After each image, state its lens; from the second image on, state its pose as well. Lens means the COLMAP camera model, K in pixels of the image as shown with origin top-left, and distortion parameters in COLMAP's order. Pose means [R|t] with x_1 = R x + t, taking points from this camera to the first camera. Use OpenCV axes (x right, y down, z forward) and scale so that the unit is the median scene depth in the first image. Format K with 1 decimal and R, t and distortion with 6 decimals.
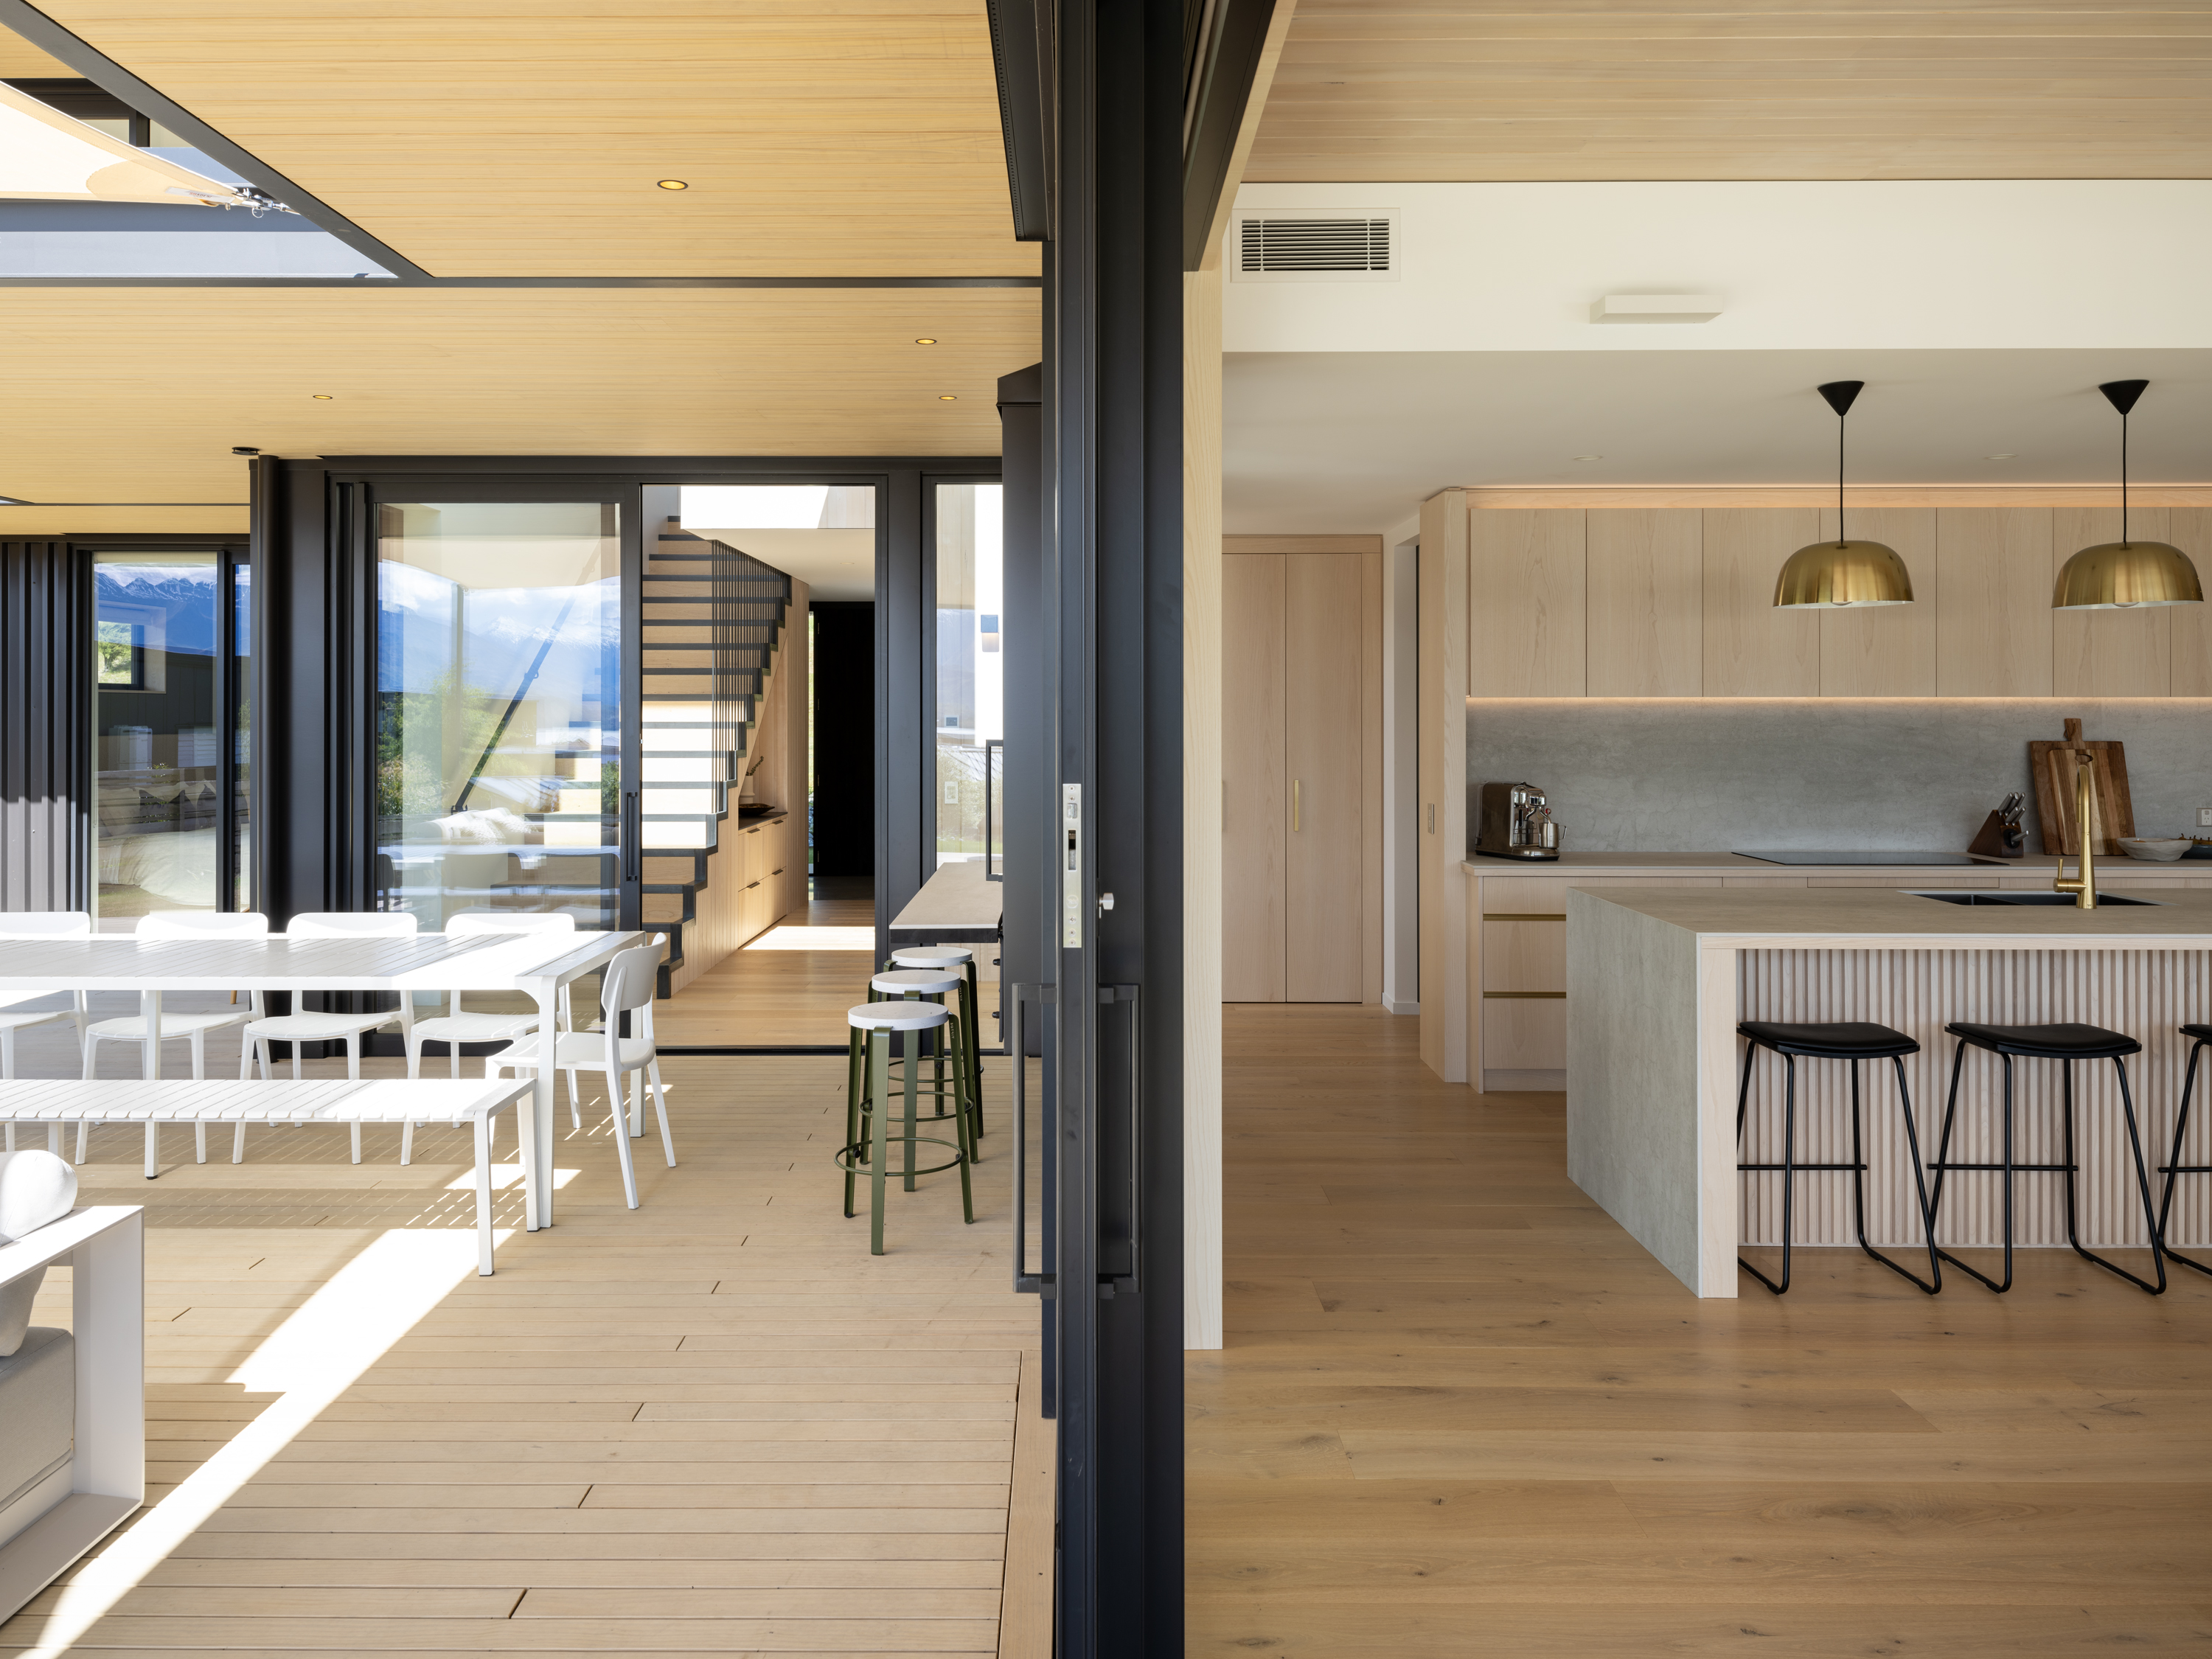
lens RADIAL K [[1579.5, 0, 1064.2], [0, 1579.5, 713.2], [0, 0, 1]] dist [0.027280, -0.029162]
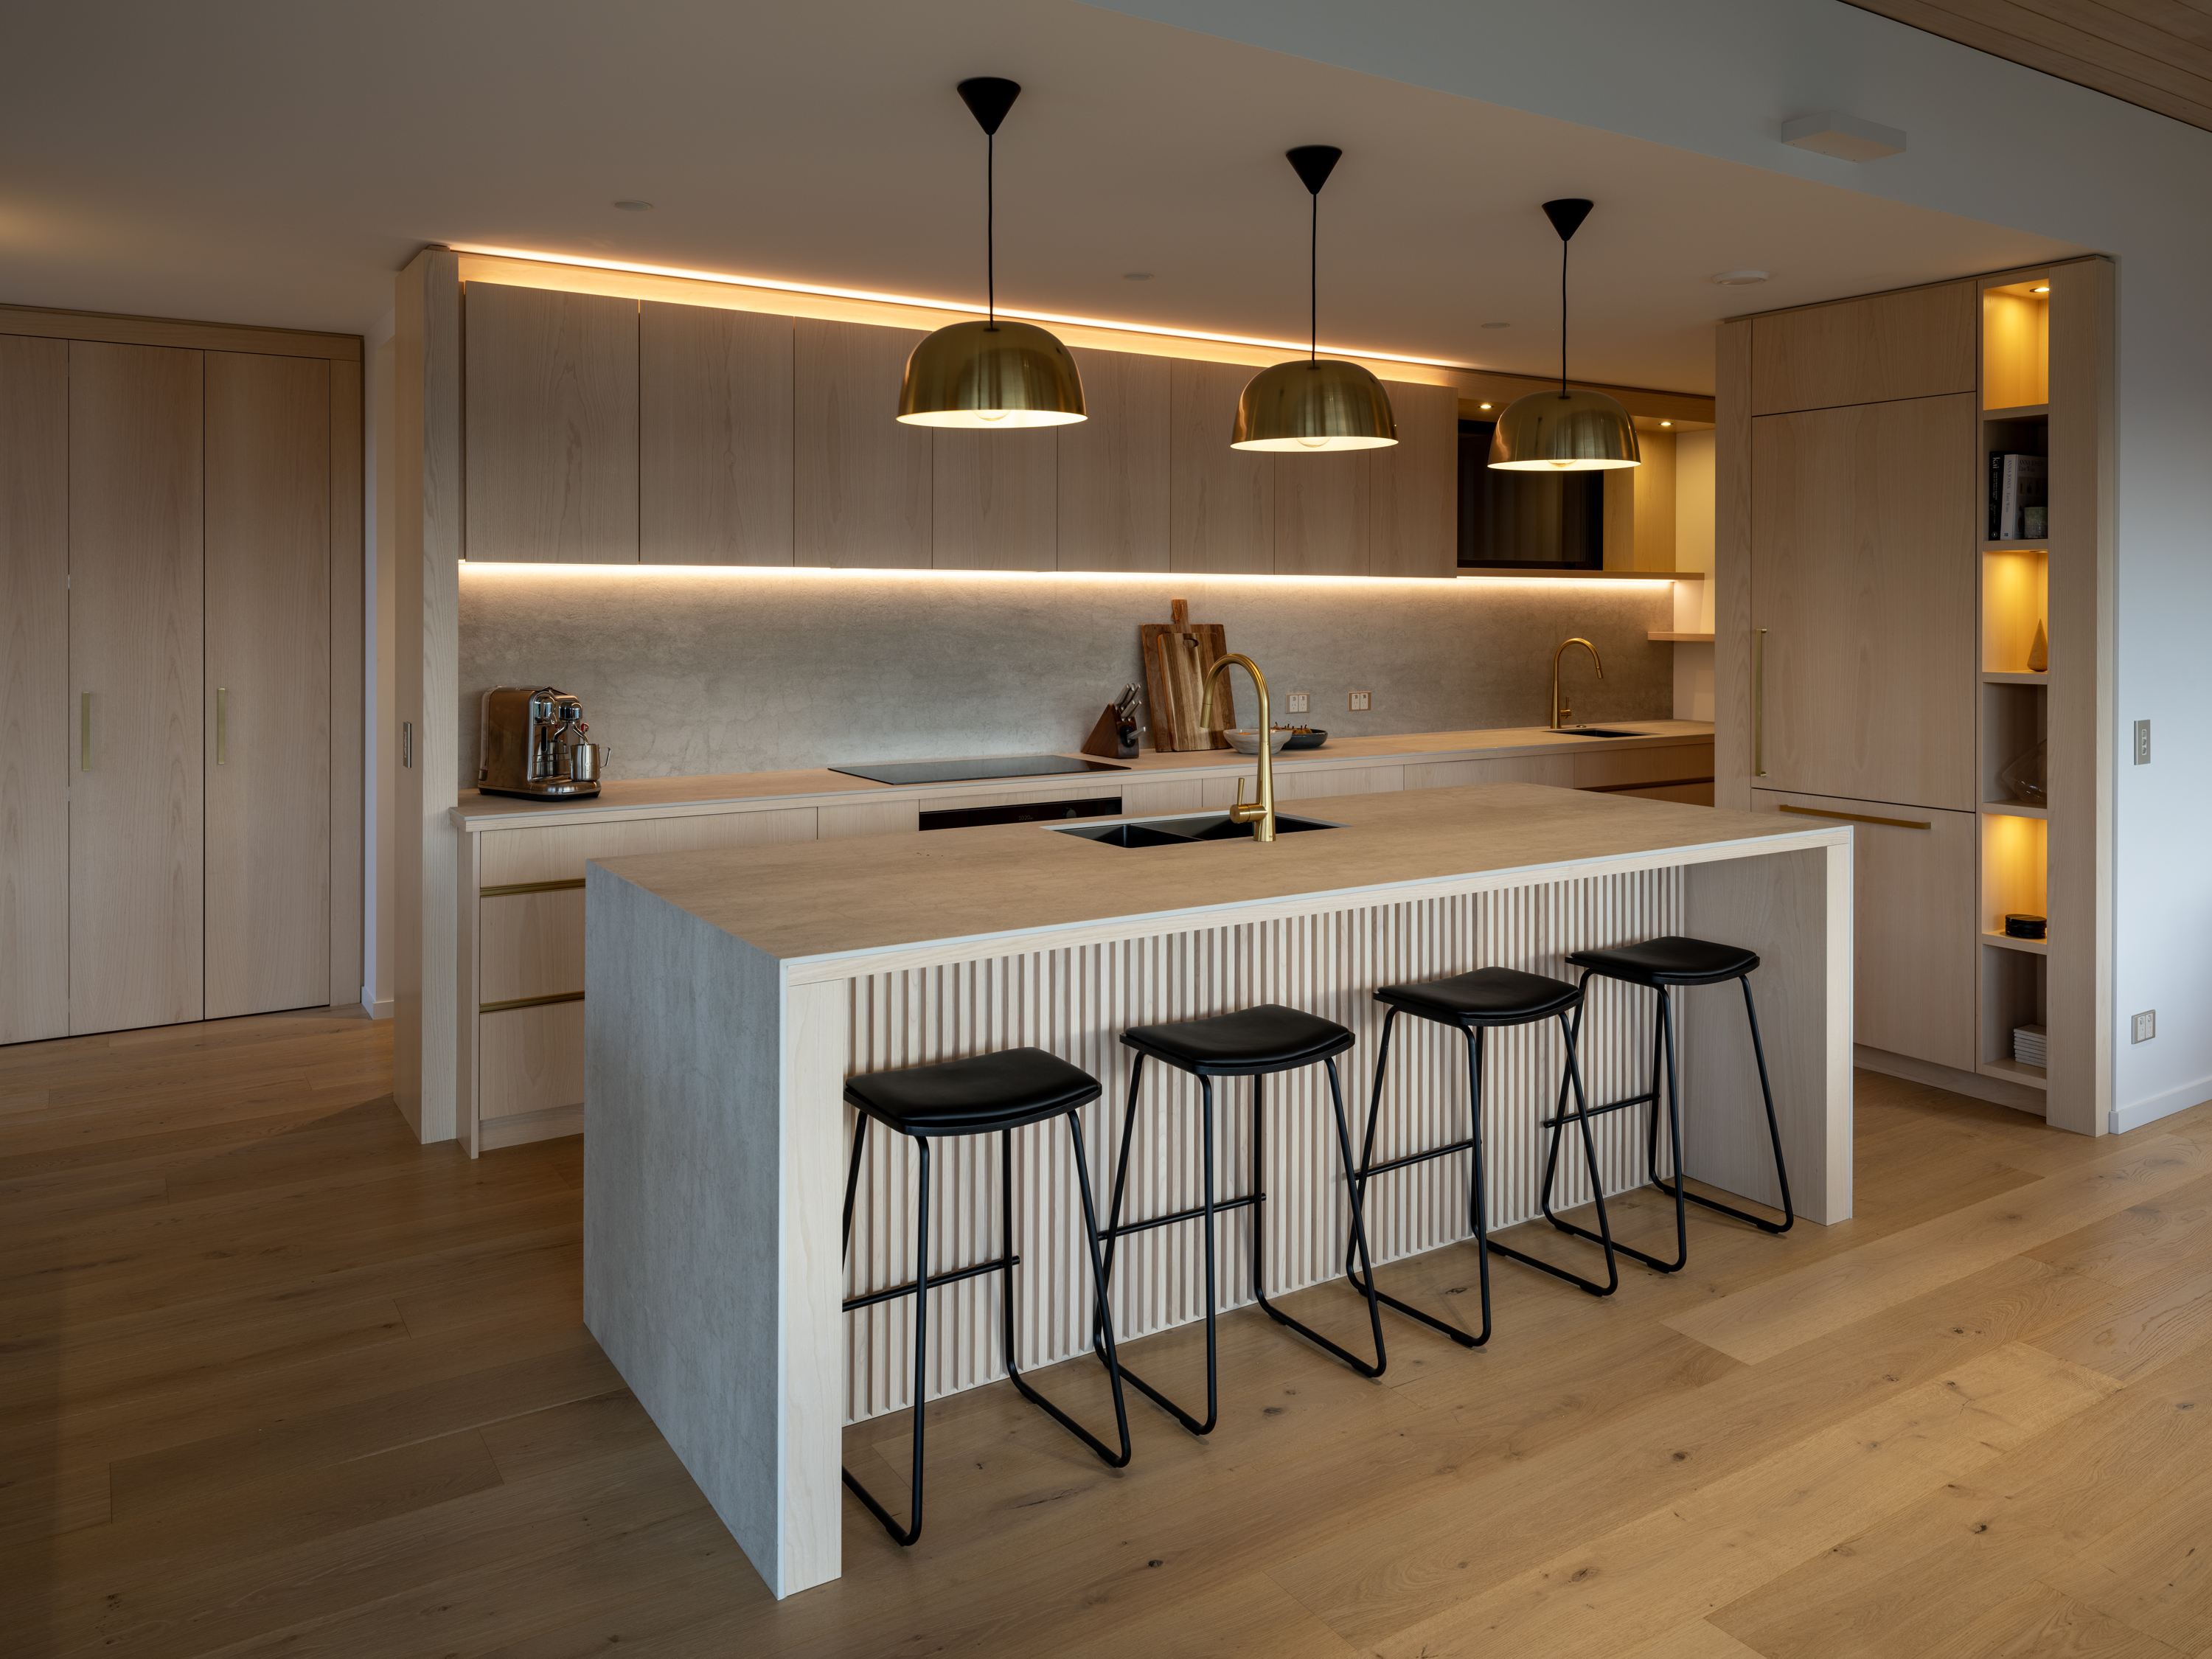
lens RADIAL K [[1579.5, 0, 1113.8], [0, 1579.5, 601.9], [0, 0, 1]] dist [0.027280, -0.029162]
pose [[0.835376, 0.002771, 0.549673, 0.152102], [-0.002922, 0.999996, -0.000600, 0.007860], [-0.549672, -0.001104, 0.835380, 0.375241]]
